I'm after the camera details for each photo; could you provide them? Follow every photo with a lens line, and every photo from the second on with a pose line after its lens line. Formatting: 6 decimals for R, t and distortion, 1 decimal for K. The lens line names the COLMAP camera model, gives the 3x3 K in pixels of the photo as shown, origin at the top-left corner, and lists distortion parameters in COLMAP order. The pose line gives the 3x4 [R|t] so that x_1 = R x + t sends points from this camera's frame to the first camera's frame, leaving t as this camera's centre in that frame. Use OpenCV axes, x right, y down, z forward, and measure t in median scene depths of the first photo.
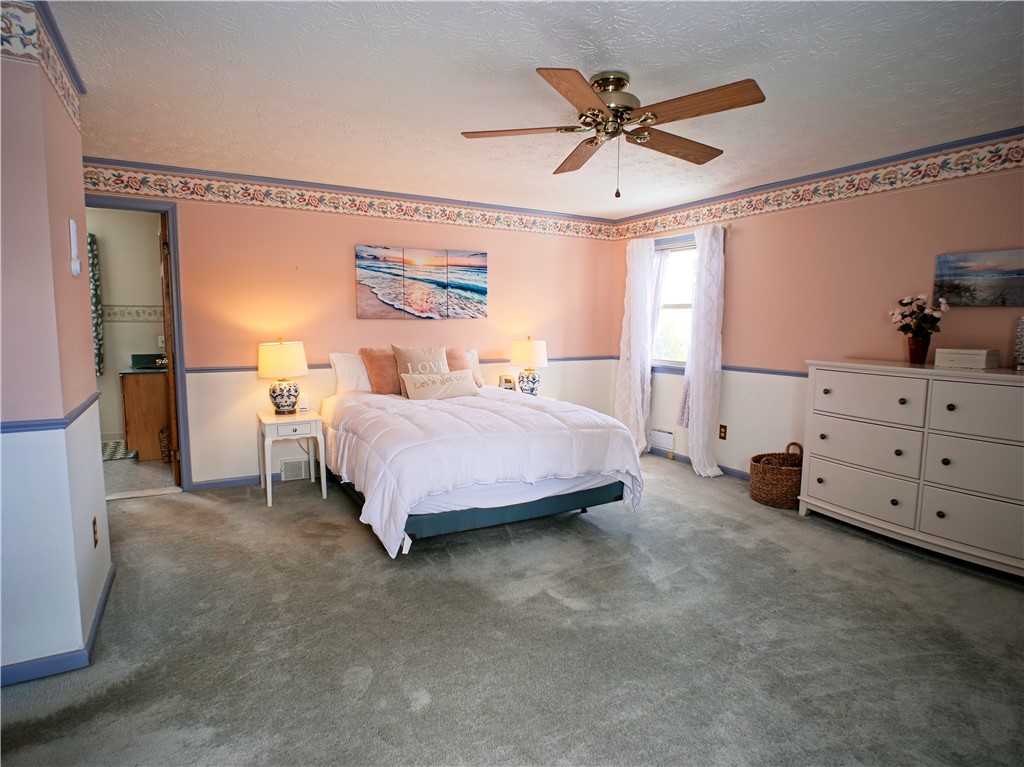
lens RADIAL K [[575.6, 0, 508.9], [0, 575.6, 366.5], [0, 0, 1]] dist [-0.002481, -0.018787]
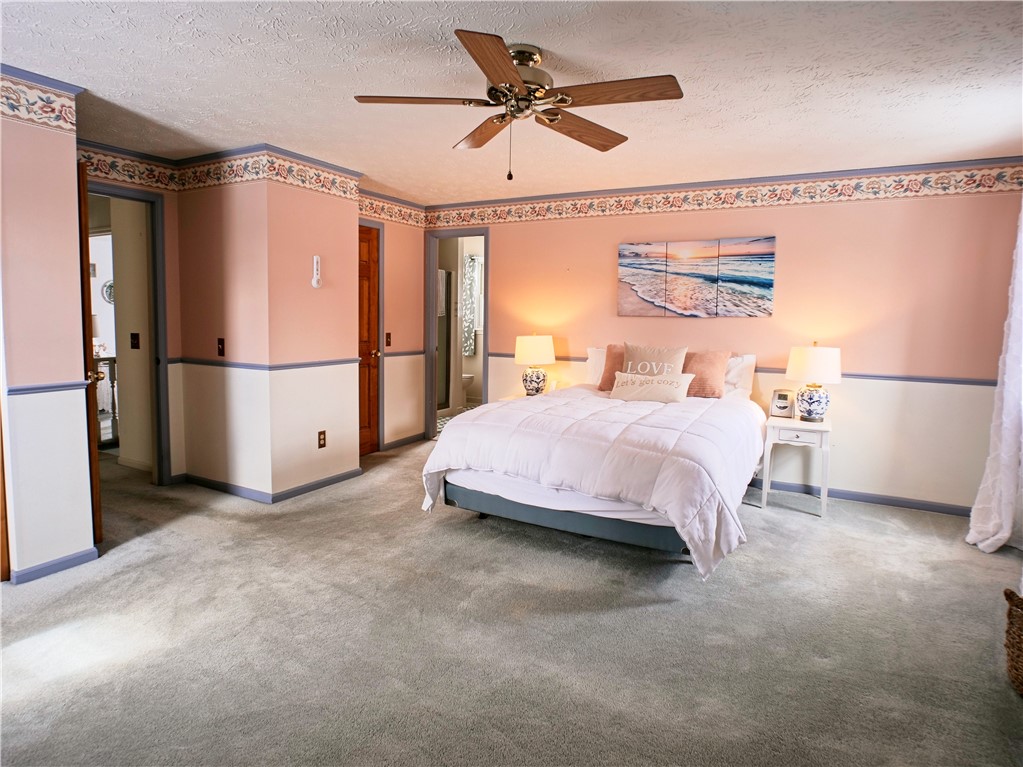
lens RADIAL K [[598.8, 0, 511.0], [0, 598.8, 358.0], [0, 0, 1]] dist [-0.034987, 0.044560]
pose [[0.525036, 0.061081, -0.848886, 0.518978], [-0.084563, 0.996230, 0.019380, -0.013103], [0.846869, 0.061609, 0.528221, 0.272879]]
